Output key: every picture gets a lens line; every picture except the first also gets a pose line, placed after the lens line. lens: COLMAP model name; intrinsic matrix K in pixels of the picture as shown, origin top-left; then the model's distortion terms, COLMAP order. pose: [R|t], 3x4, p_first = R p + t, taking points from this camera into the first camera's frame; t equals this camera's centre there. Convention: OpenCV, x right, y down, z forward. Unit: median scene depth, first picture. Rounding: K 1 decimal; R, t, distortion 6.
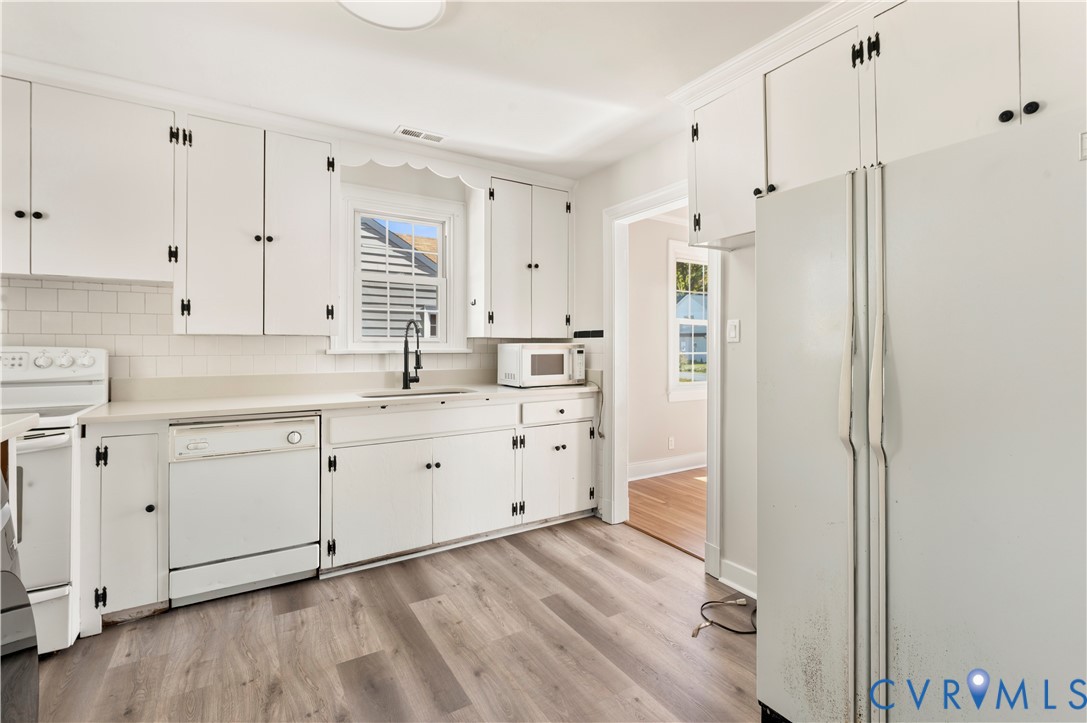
lens RADIAL K [[491.5, 0, 540.6], [0, 491.5, 348.4], [0, 0, 1]] dist [-0.000831, -0.001678]
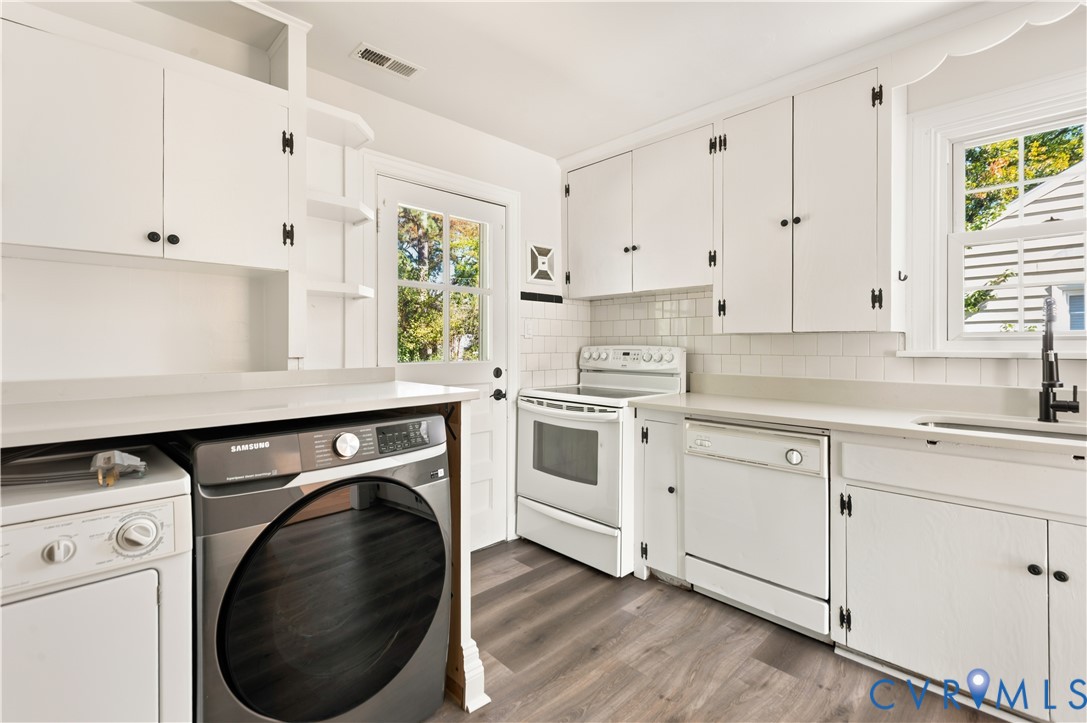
lens RADIAL K [[491.5, 0, 539.2], [0, 491.5, 345.3], [0, 0, 1]] dist [-0.000831, -0.001678]
pose [[0.204363, -0.000452, -0.978895, 0.185883], [-0.006116, 0.999980, -0.001738, -0.000382], [0.978876, 0.006342, 0.204356, 0.365877]]
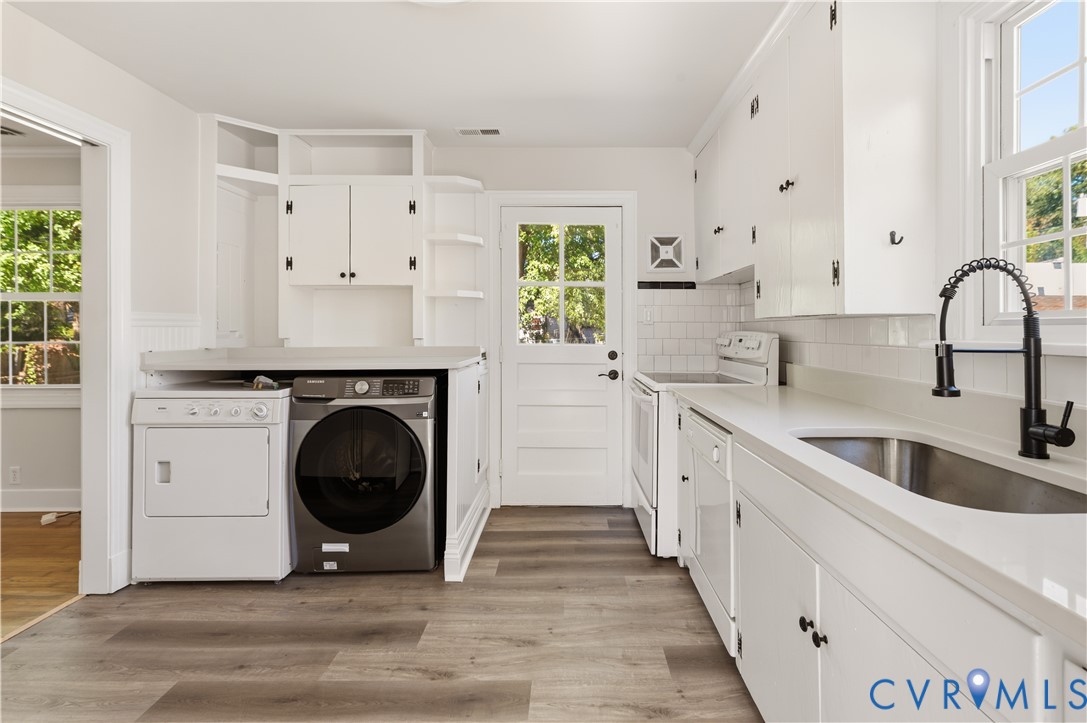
lens RADIAL K [[491.5, 0, 552.8], [0, 491.5, 331.4], [0, 0, 1]] dist [-0.000831, -0.001678]
pose [[-0.525099, 0.001186, -0.851040, 0.231329], [-0.006433, 0.999965, 0.005362, -0.006852], [0.851017, 0.008291, -0.525073, 1.029769]]
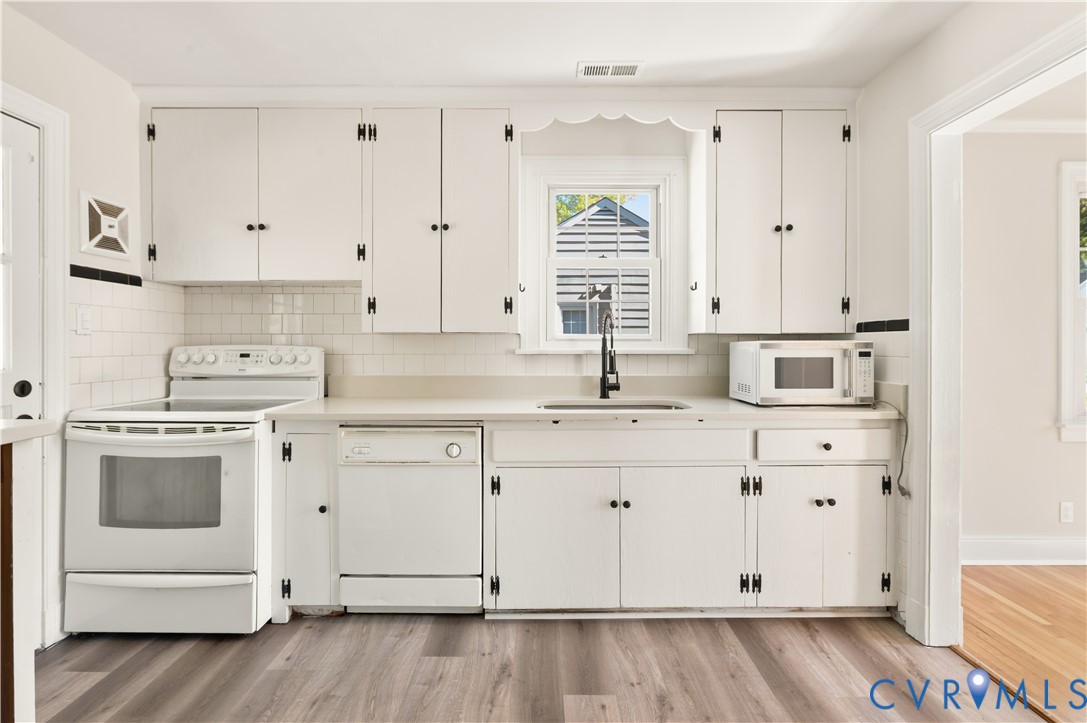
lens RADIAL K [[491.5, 0, 539.1], [0, 491.5, 348.9], [0, 0, 1]] dist [-0.000831, -0.001678]
pose [[0.848136, 0.003611, -0.529766, 0.074782], [-0.002813, 0.999993, 0.002313, 0.000143], [0.529770, -0.000471, 0.848141, 0.302365]]
